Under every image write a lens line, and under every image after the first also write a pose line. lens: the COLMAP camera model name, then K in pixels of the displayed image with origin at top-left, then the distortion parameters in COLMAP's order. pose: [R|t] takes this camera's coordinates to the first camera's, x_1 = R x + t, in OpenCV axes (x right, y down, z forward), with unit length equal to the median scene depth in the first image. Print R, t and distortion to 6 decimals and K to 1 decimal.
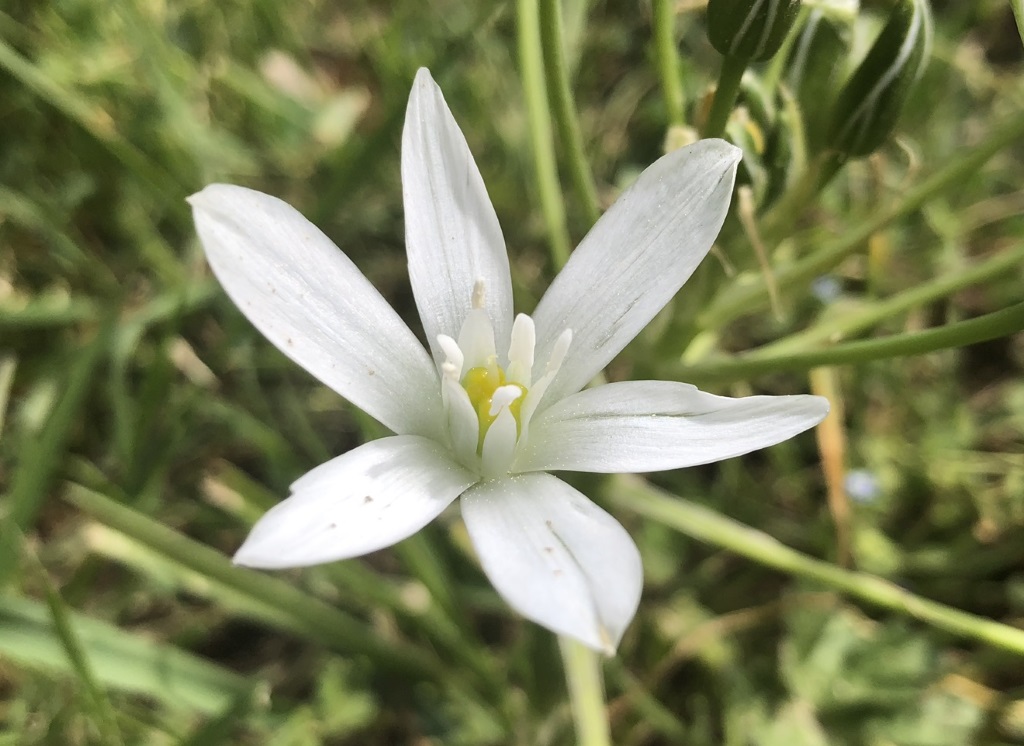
lens RADIAL K [[882.3, 0, 512.5], [0, 882.3, 373.0], [0, 0, 1]] dist [-0.001437, -0.000824]
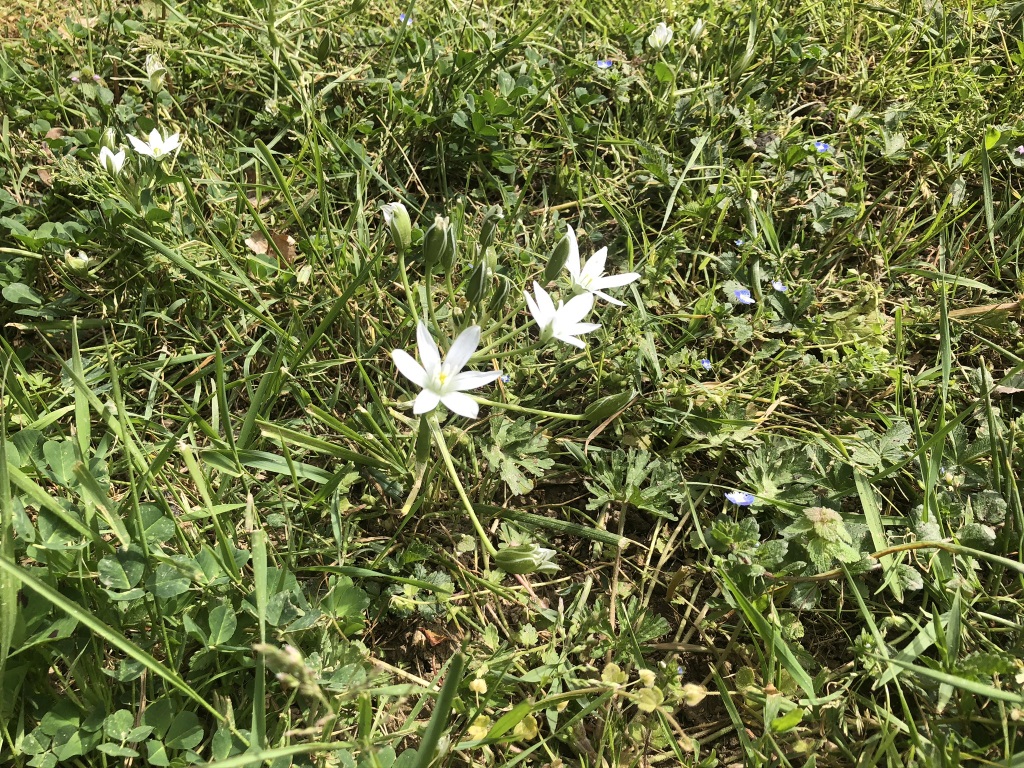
lens RADIAL K [[831.9, 0, 512.1], [0, 831.9, 384.0], [0, 0, 1]] dist [0.000130, -0.000853]
pose [[0.911741, -0.168112, 0.374788, -0.805077], [0.118365, 0.981238, 0.152192, -0.349324], [-0.393342, -0.094398, 0.914533, -1.991758]]
